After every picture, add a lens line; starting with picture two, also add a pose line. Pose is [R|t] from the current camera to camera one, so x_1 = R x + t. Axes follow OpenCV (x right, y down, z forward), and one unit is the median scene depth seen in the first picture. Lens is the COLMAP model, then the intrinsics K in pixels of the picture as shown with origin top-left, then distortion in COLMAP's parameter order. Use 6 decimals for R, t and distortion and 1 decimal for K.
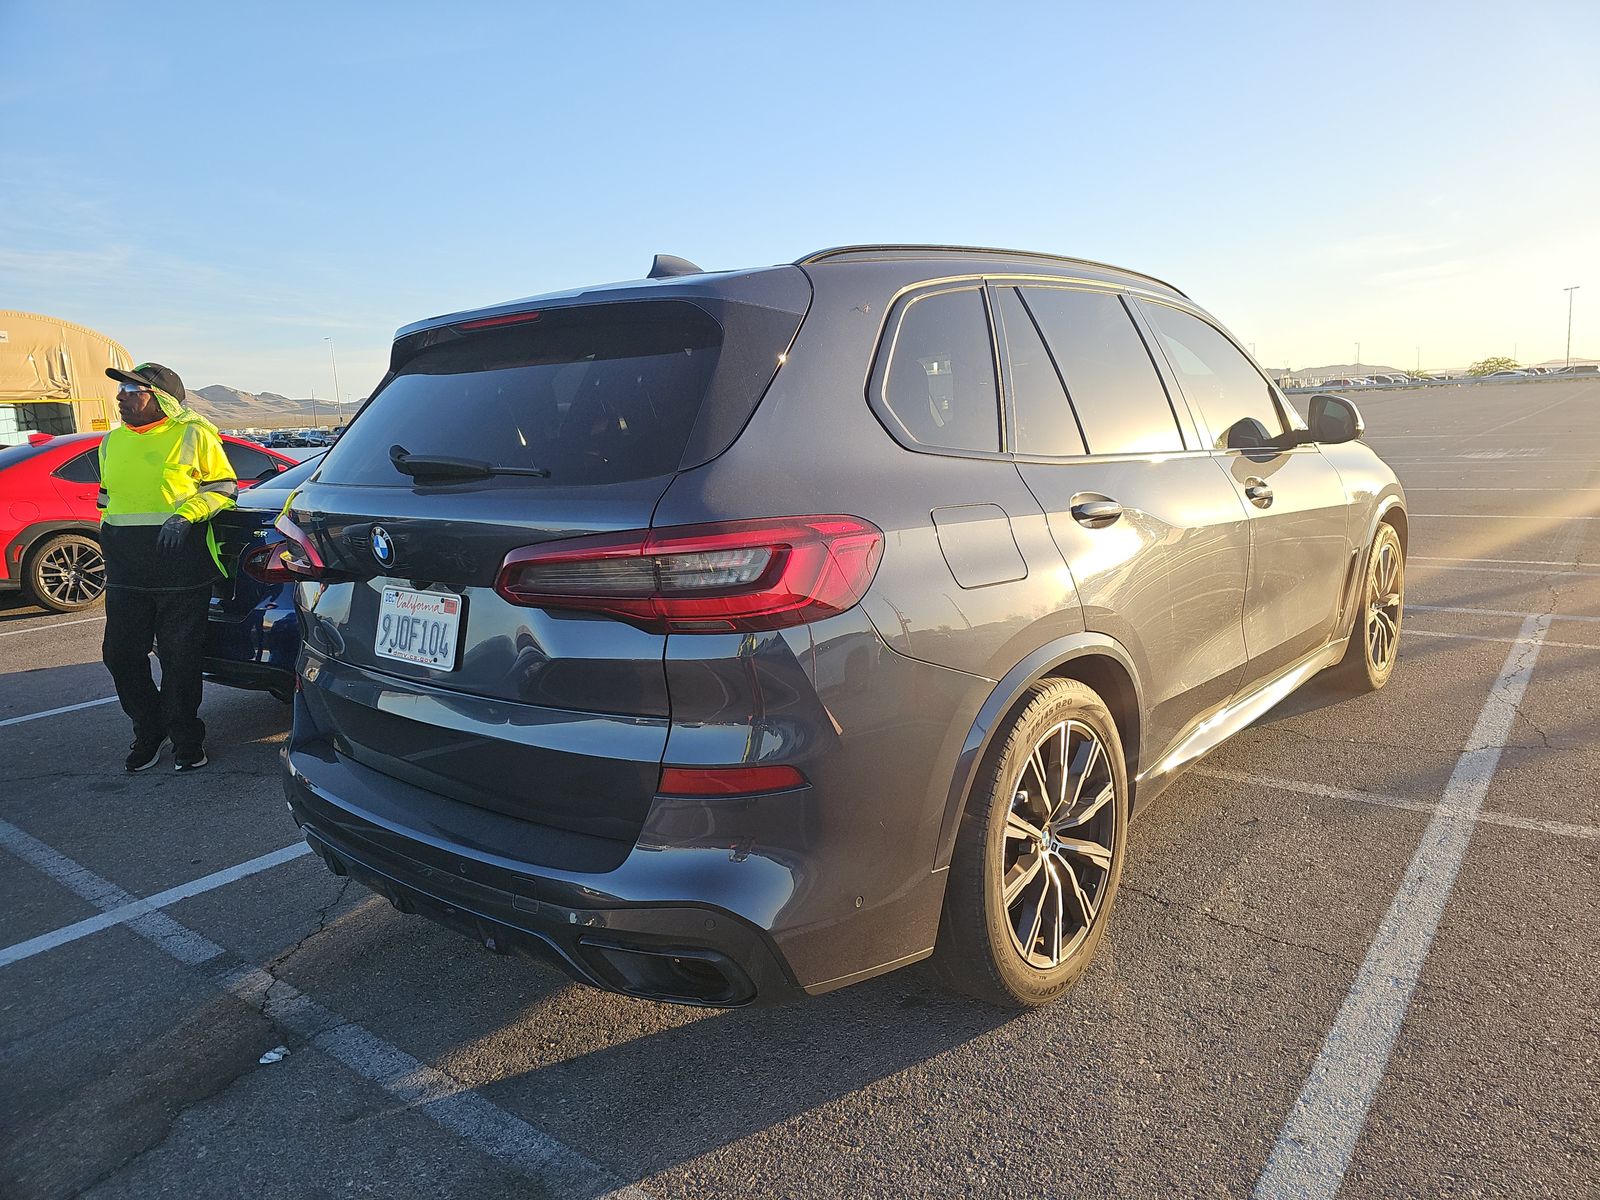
lens RADIAL K [[1057.0, 0, 800.0], [0, 1057.0, 600.0], [0, 0, 1]] dist [0.024015, -0.003956]
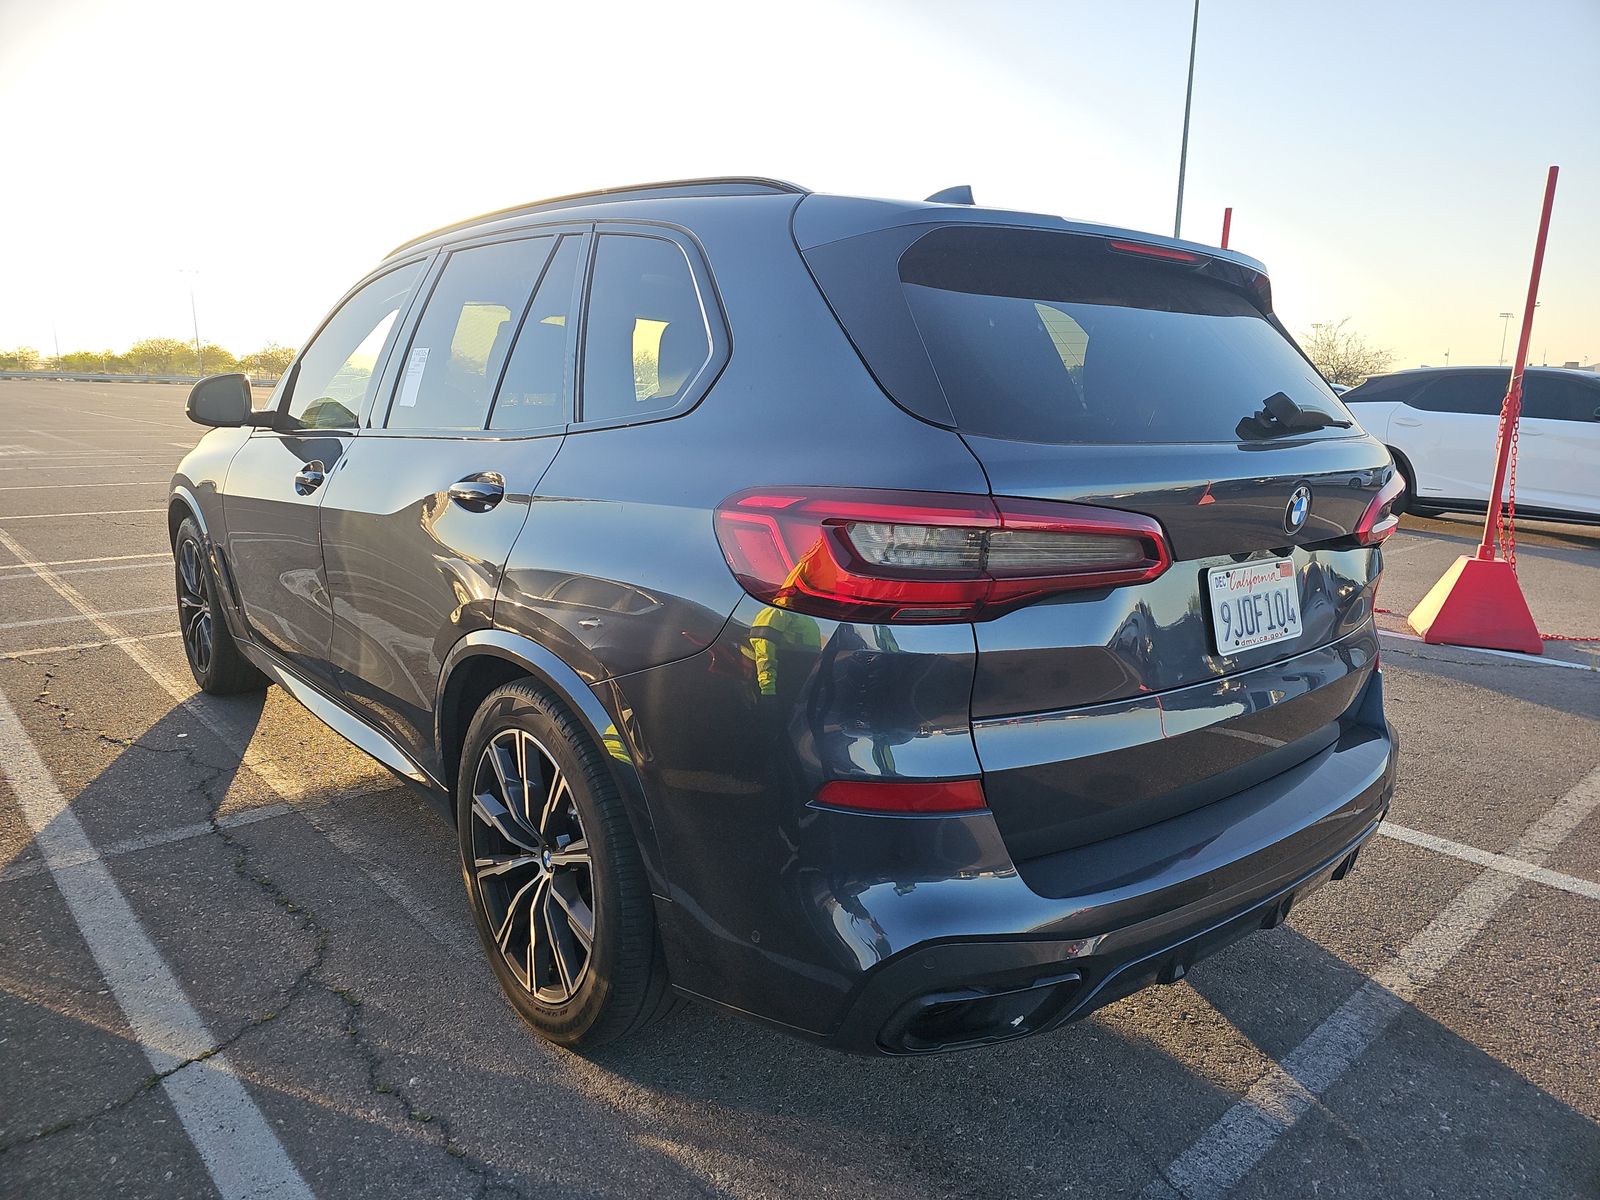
lens RADIAL K [[1057.0, 0, 800.0], [0, 1057.0, 600.0], [0, 0, 1]] dist [0.024015, -0.003956]
pose [[0.165887, -0.142800, 0.975751, -1.268378], [0.134223, 0.983521, 0.121118, -0.133780], [-0.976968, 0.110876, 0.182321, 1.197390]]
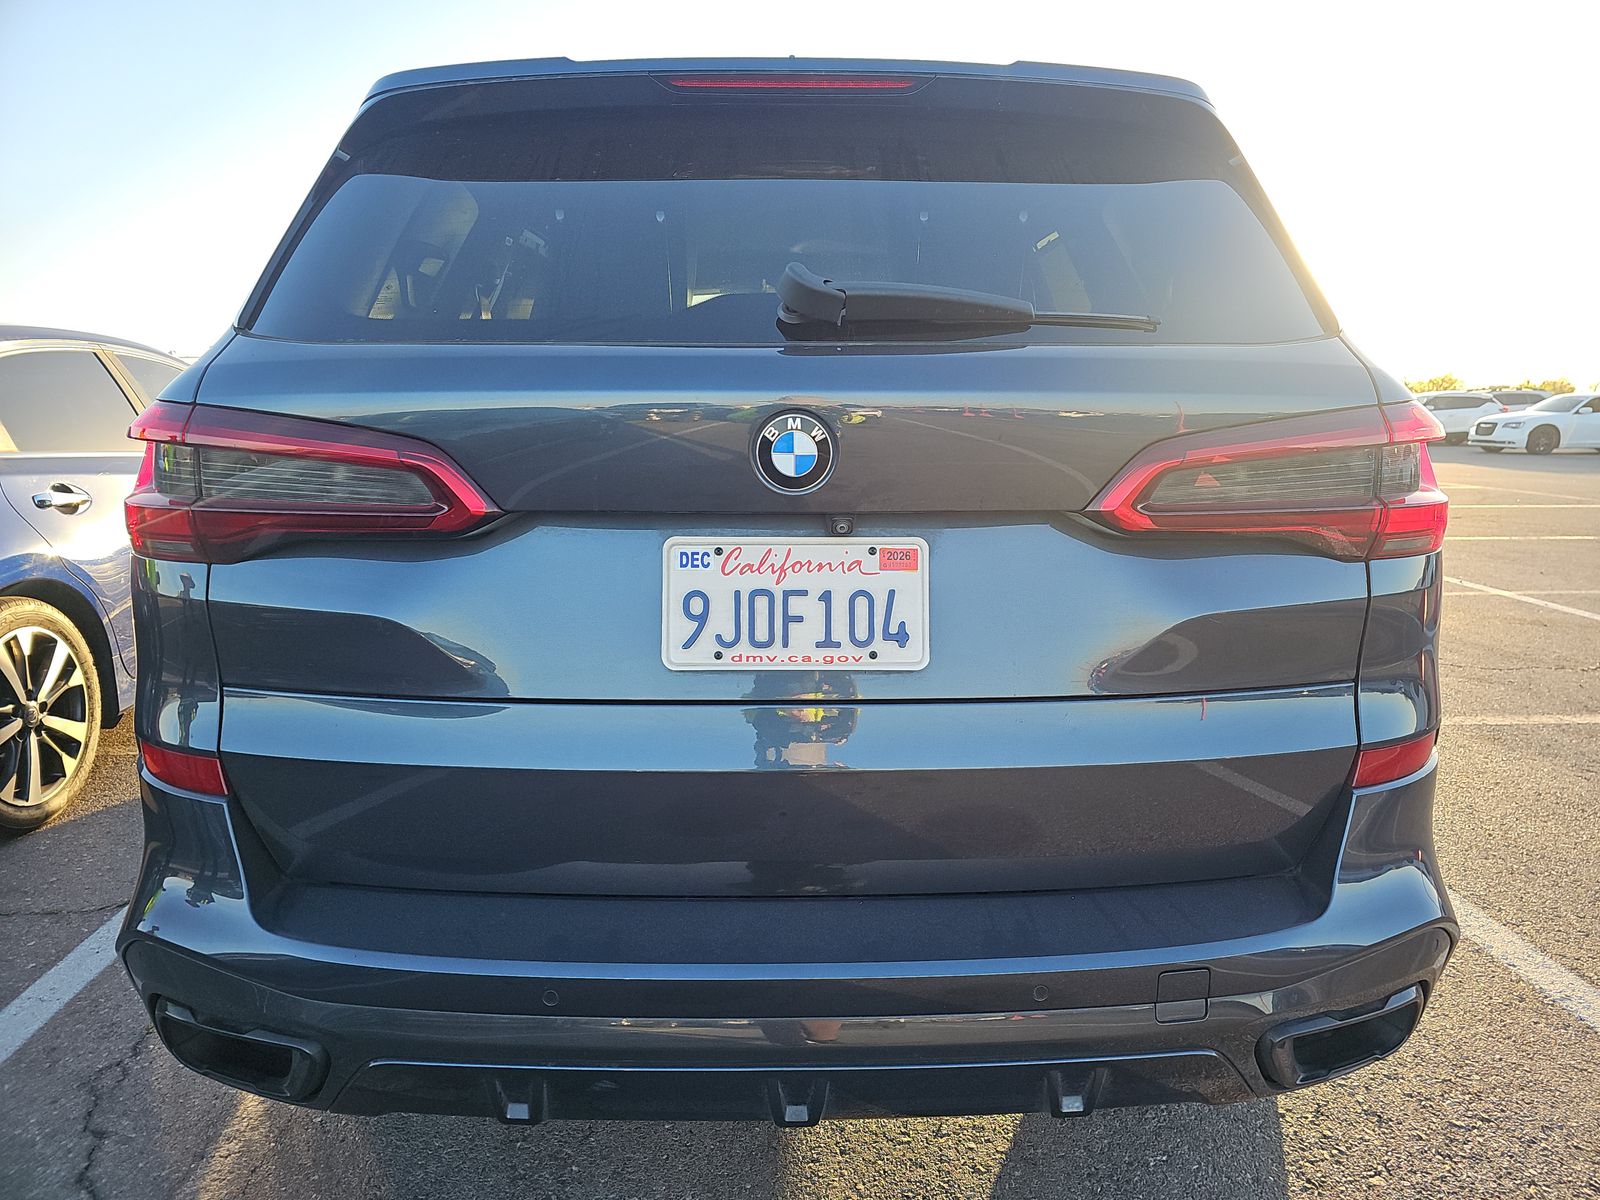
lens RADIAL K [[1057.0, 0, 800.0], [0, 1057.0, 600.0], [0, 0, 1]] dist [0.024015, -0.003956]
pose [[0.778943, -0.073601, 0.622760, -0.700161], [0.078701, 0.996710, 0.019357, 0.012641], [-0.622136, 0.033934, 0.782173, 0.557445]]
